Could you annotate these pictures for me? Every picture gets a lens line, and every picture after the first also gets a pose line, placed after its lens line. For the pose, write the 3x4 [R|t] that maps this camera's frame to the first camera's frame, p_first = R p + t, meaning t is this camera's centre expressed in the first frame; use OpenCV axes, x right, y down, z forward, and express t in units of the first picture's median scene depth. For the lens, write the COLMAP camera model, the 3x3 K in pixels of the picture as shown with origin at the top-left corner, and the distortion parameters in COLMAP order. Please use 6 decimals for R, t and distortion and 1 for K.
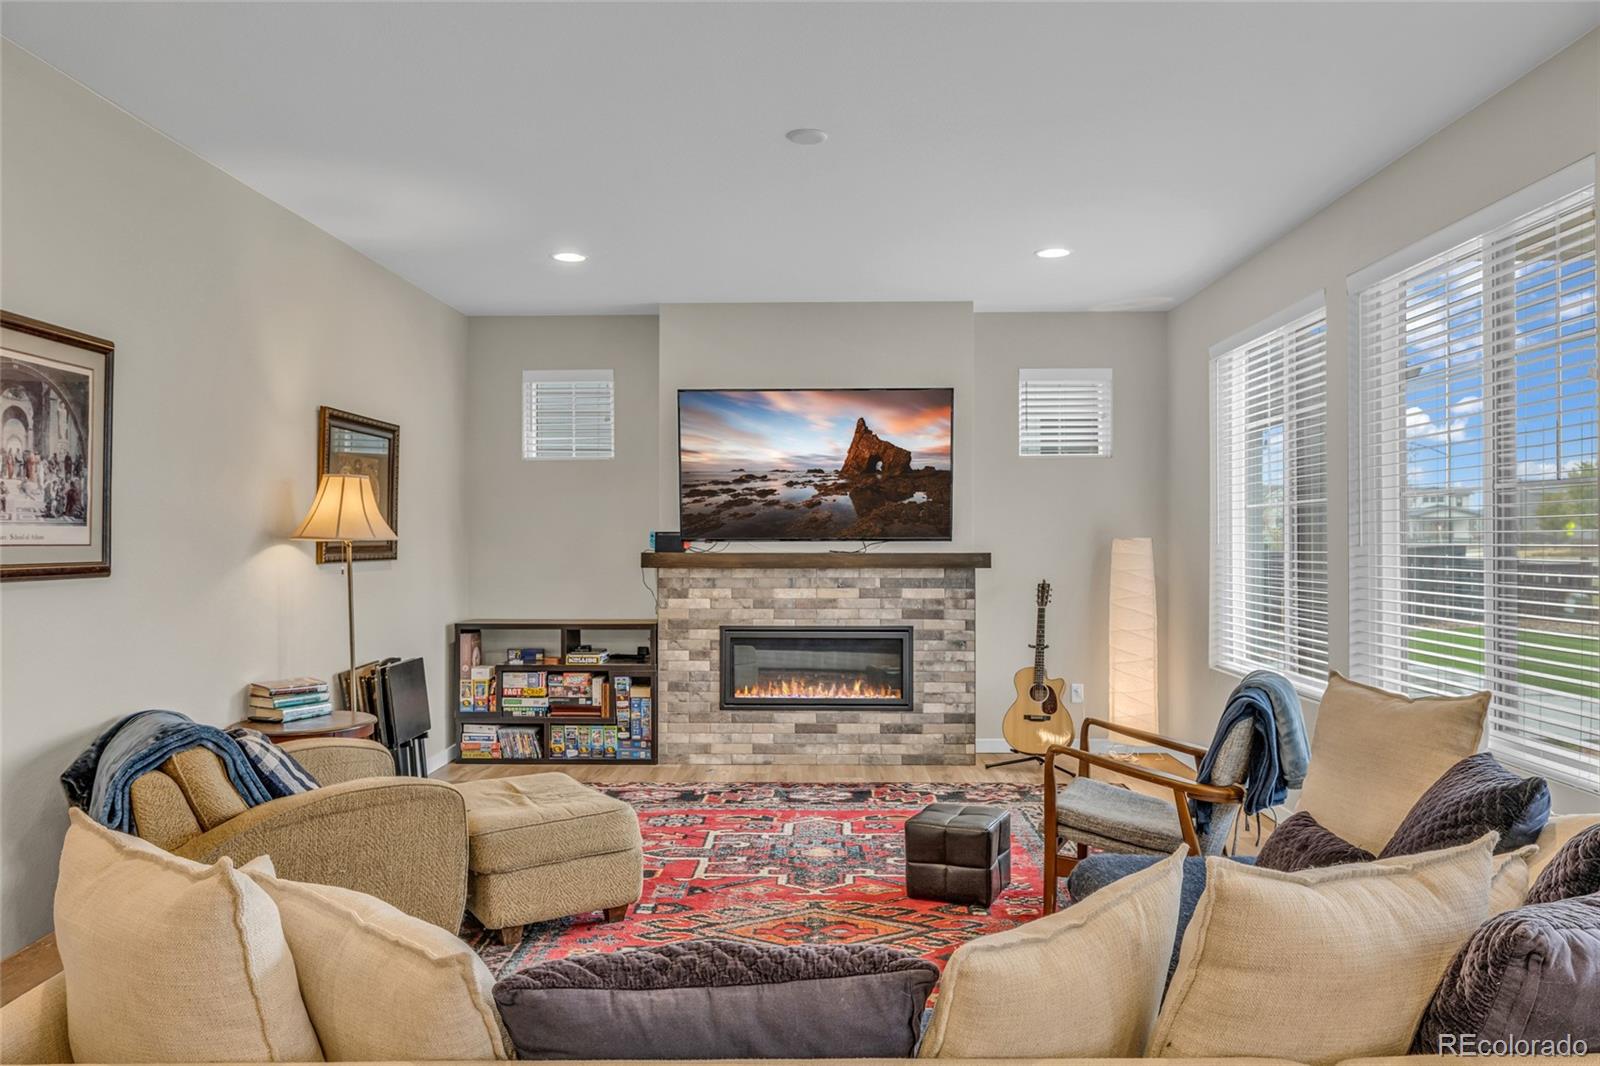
lens RADIAL K [[1133.8, 0, 800.0], [0, 1133.8, 533.0], [0, 0, 1]] dist [-0.004894, 0.000316]
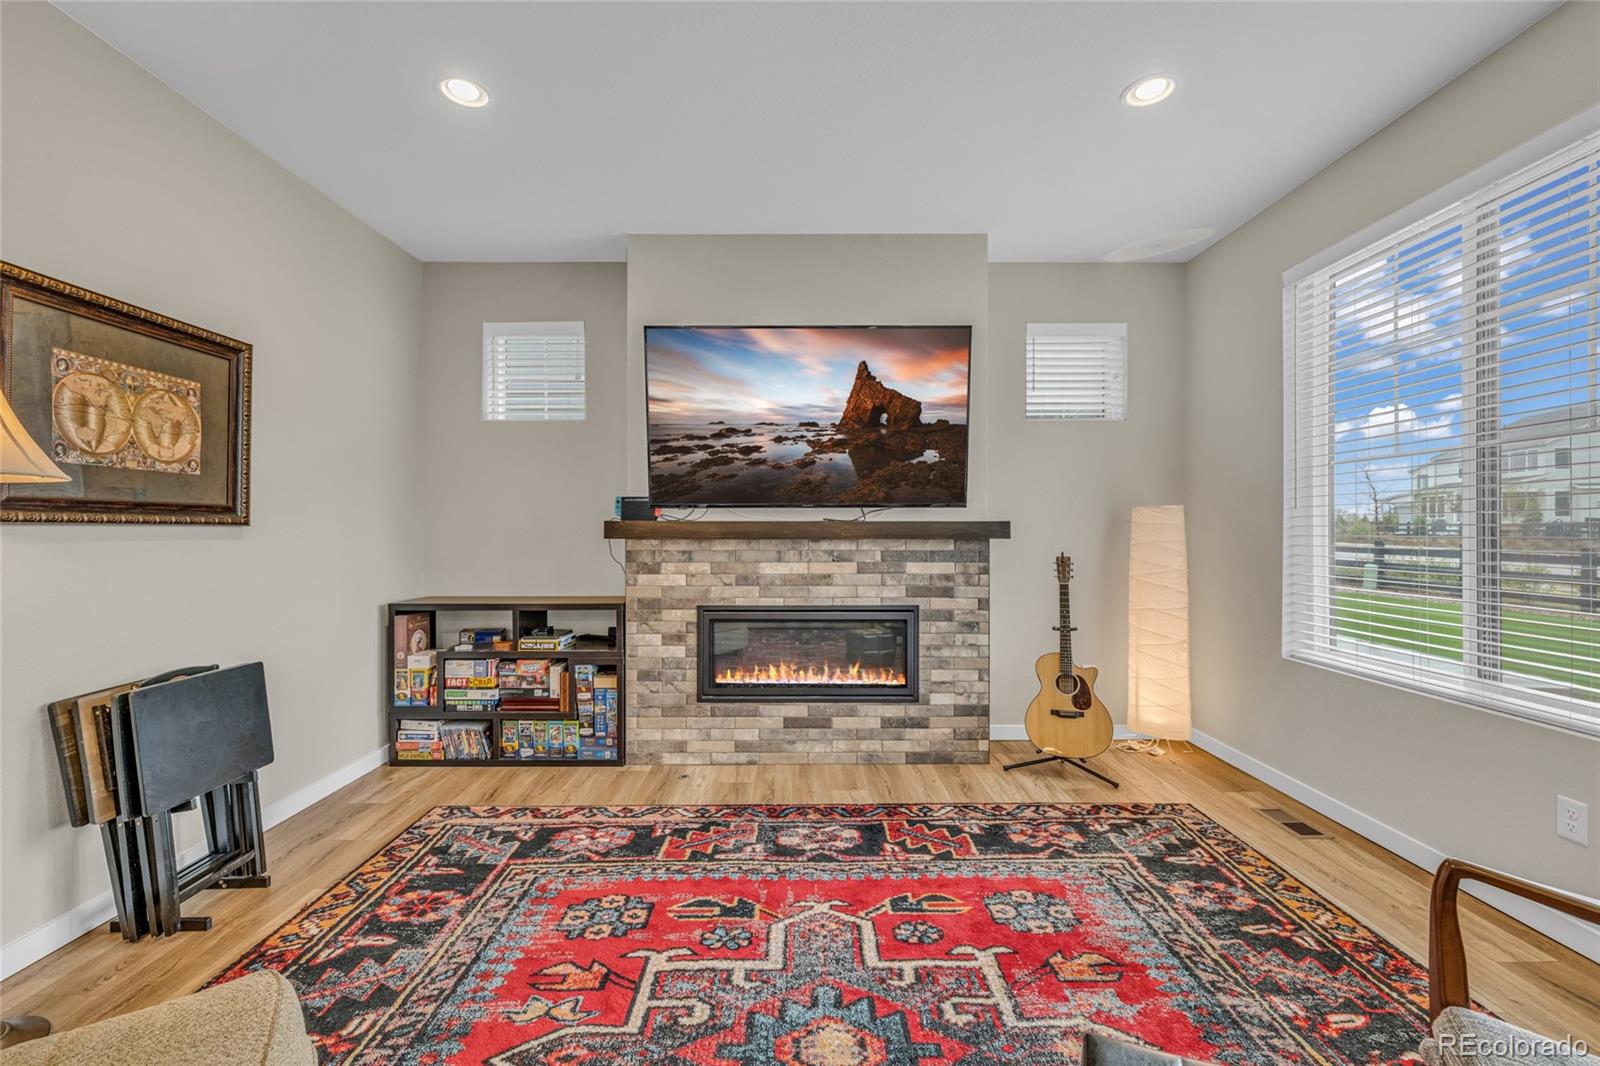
lens RADIAL K [[660.9, 0, 798.4], [0, 660.9, 530.2], [0, 0, 1]] dist [0.001055, 0.000330]
pose [[0.999690, 0.000946, 0.024887, -0.005948], [-0.001090, 0.999983, 0.005781, 0.021114], [-0.024881, -0.005807, 0.999674, 0.492836]]
